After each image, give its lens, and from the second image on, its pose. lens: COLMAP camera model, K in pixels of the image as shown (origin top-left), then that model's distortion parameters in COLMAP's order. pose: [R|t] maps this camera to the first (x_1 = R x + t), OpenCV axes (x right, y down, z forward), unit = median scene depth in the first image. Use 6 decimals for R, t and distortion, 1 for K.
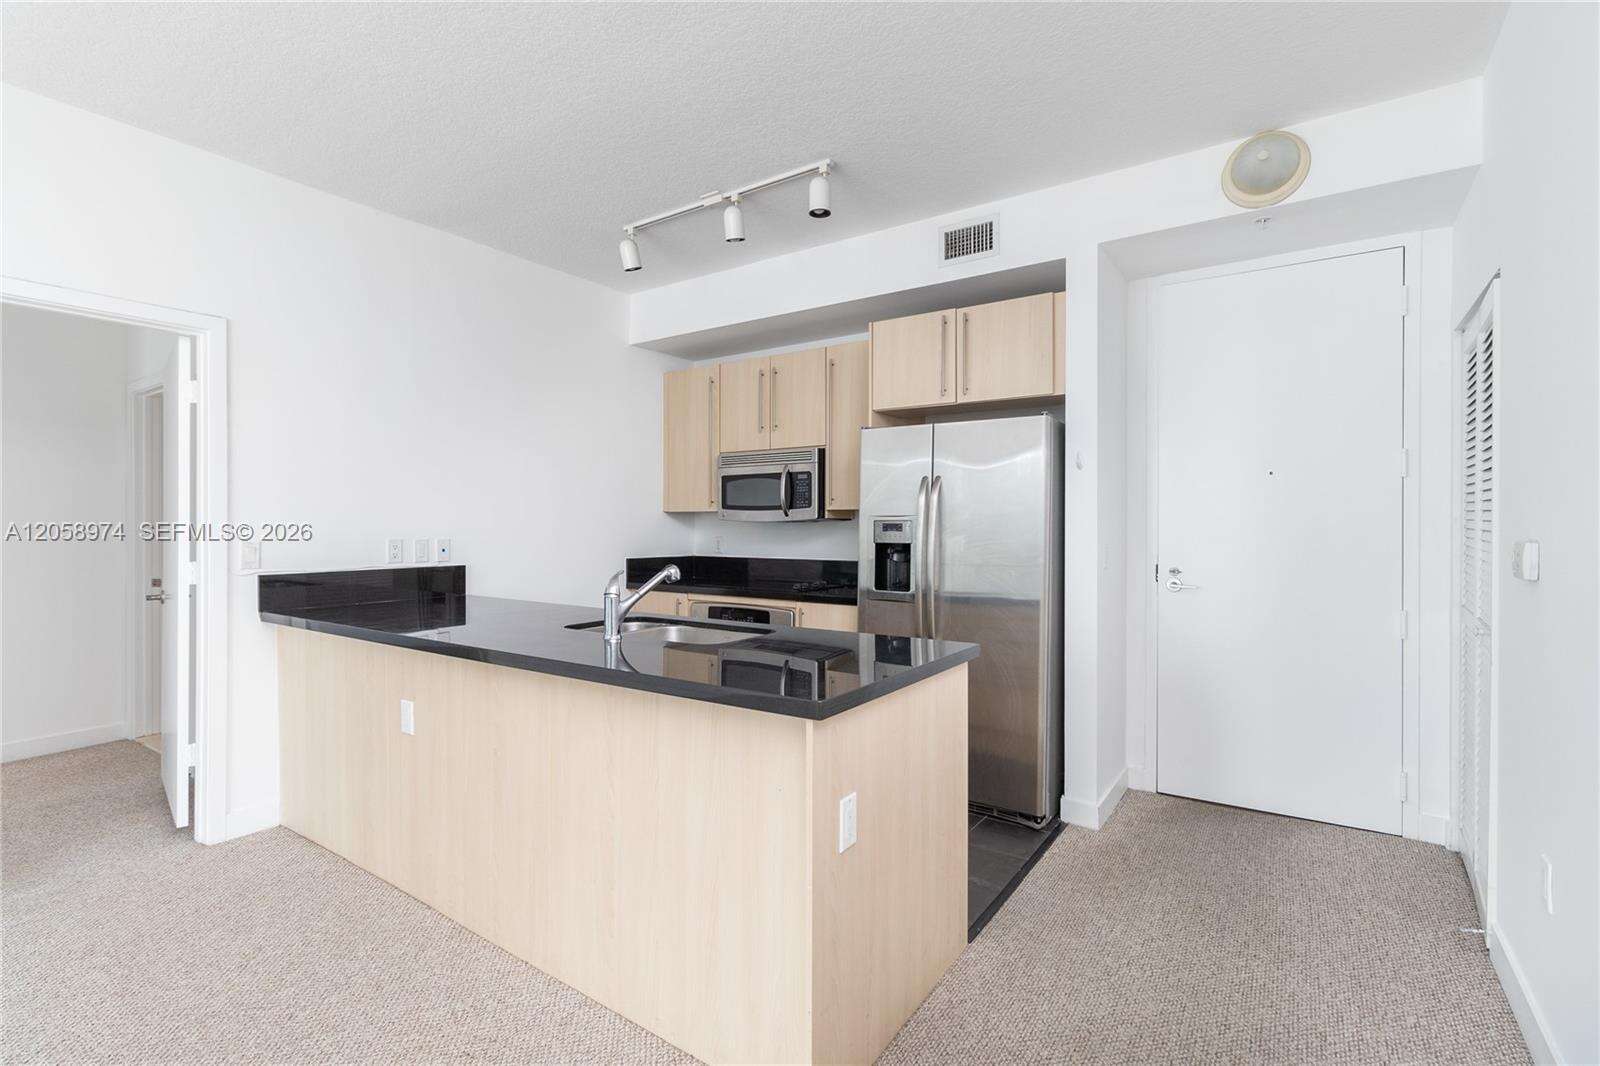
lens RADIAL K [[731.8, 0, 801.8], [0, 731.8, 527.7], [0, 0, 1]] dist [-0.000149, 0.000763]
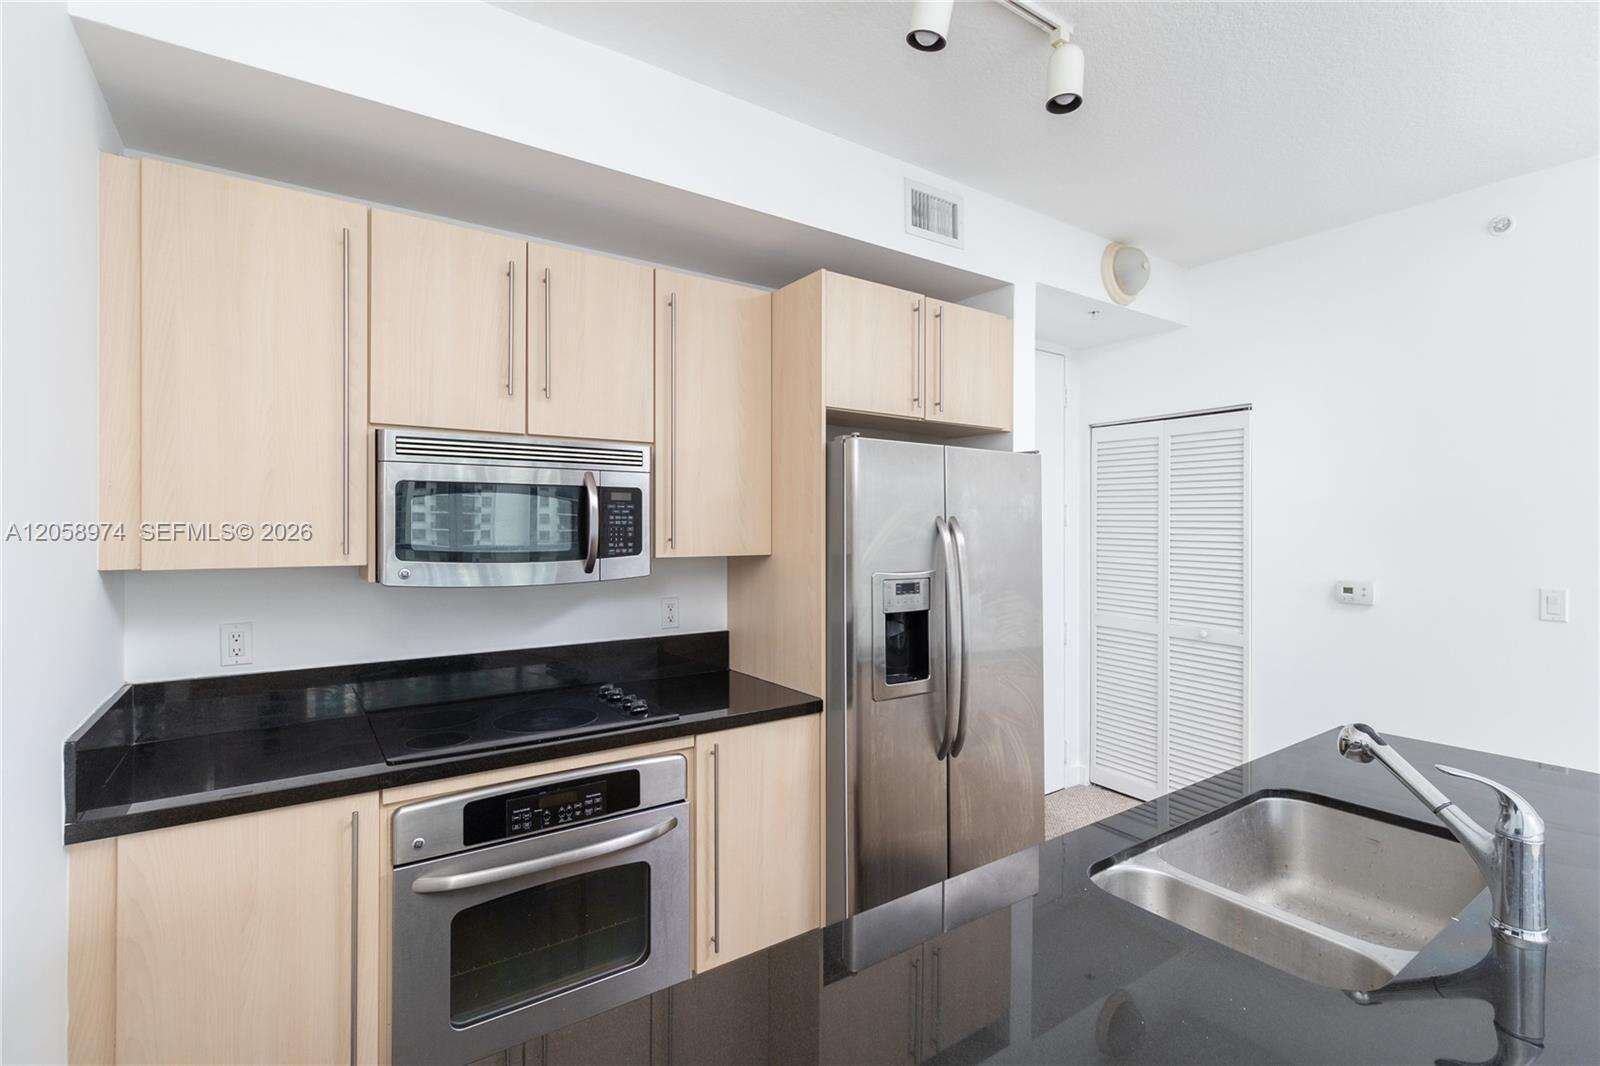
lens RADIAL K [[731.8, 0, 799.7], [0, 731.8, 532.9], [0, 0, 1]] dist [-0.000149, 0.000763]
pose [[0.367107, -0.002656, 0.930175, -0.445360], [0.002343, 0.999995, 0.001930, -0.044361], [-0.930176, 0.001471, 0.367112, 0.687253]]
